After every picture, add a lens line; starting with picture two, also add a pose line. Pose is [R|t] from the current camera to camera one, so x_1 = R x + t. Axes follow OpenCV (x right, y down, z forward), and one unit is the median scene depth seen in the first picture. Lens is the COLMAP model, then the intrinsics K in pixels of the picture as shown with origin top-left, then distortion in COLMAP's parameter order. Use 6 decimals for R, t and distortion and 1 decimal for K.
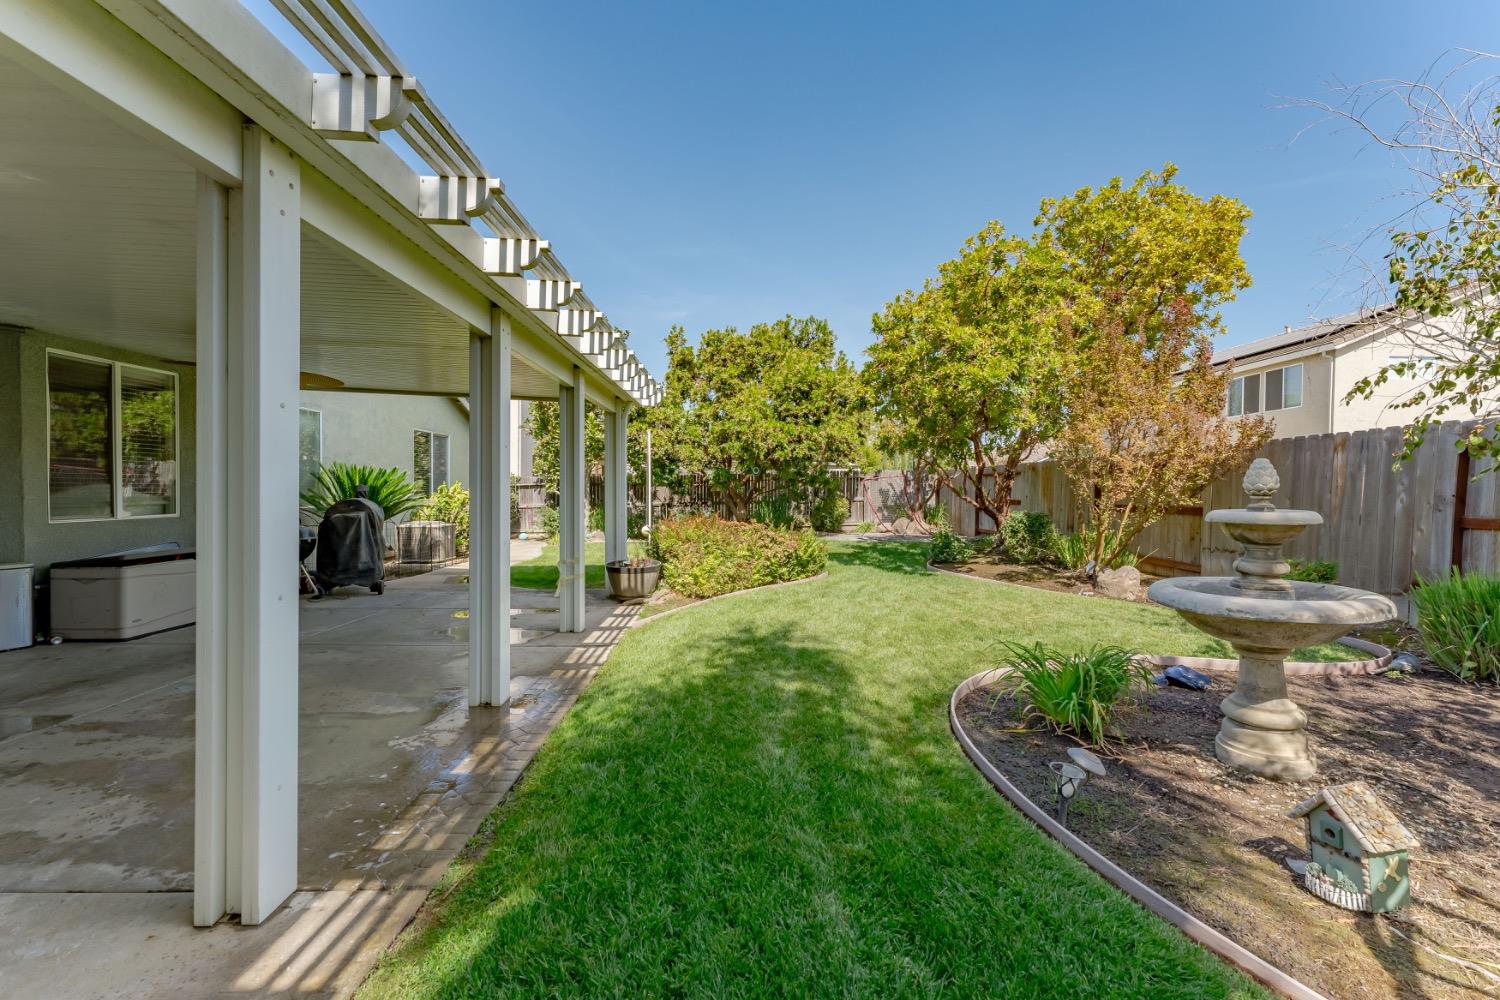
lens RADIAL K [[602.2, 0, 753.7], [0, 602.2, 499.5], [0, 0, 1]] dist [-0.000048, 0.000100]
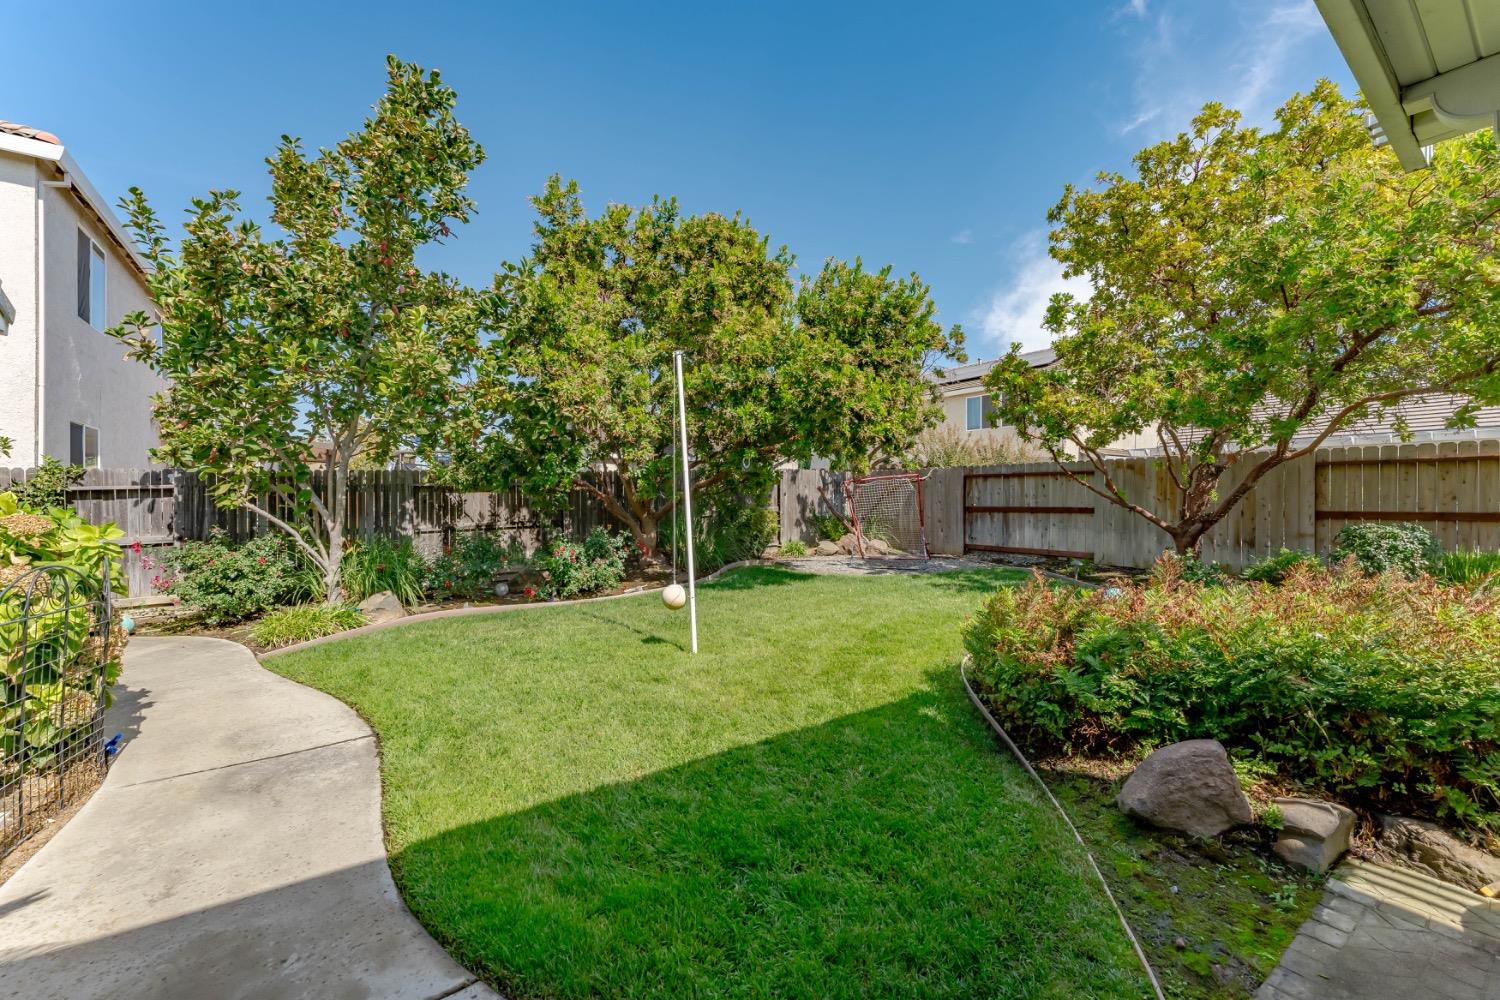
lens RADIAL K [[602.2, 0, 753.7], [0, 602.2, 499.5], [0, 0, 1]] dist [-0.000048, 0.000100]
pose [[0.825139, -0.008951, 0.564859, -0.592207], [0.016518, 0.999829, -0.008285, -0.016155], [-0.564689, 0.016166, 0.825146, 1.033433]]
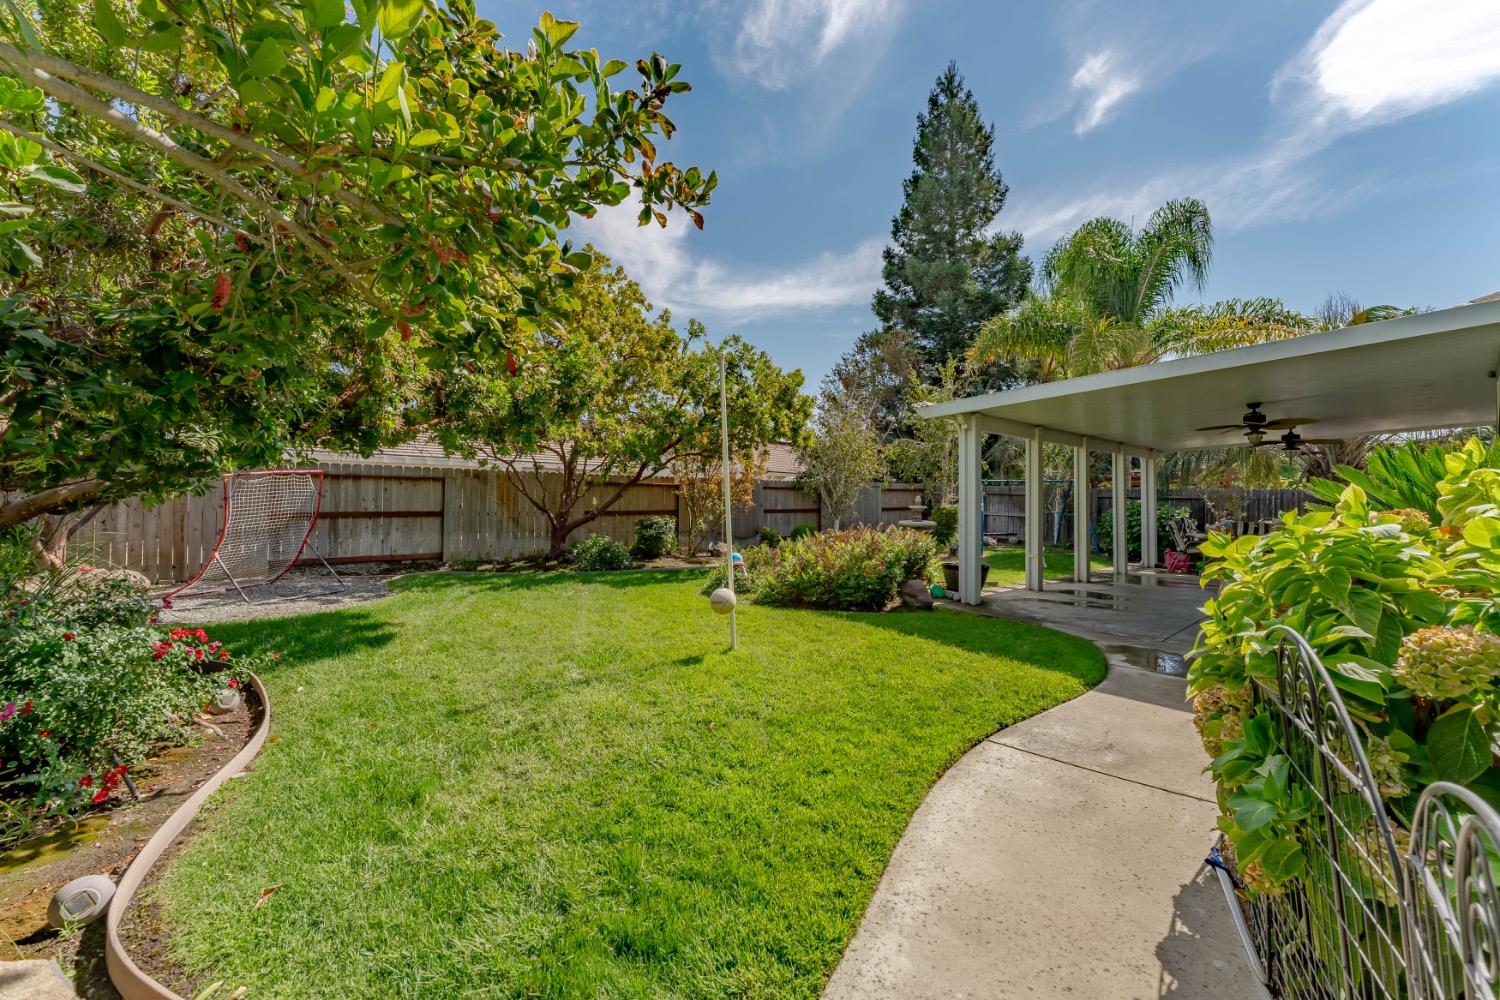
lens RADIAL K [[599.3, 0, 754.9], [0, 599.3, 496.6], [0, 0, 1]] dist [0.000286, 0.000109]
pose [[-0.648460, 0.002807, 0.761244, -0.815280], [0.009159, 0.999950, 0.004115, -0.030541], [-0.761194, 0.009640, -0.648453, 2.058530]]
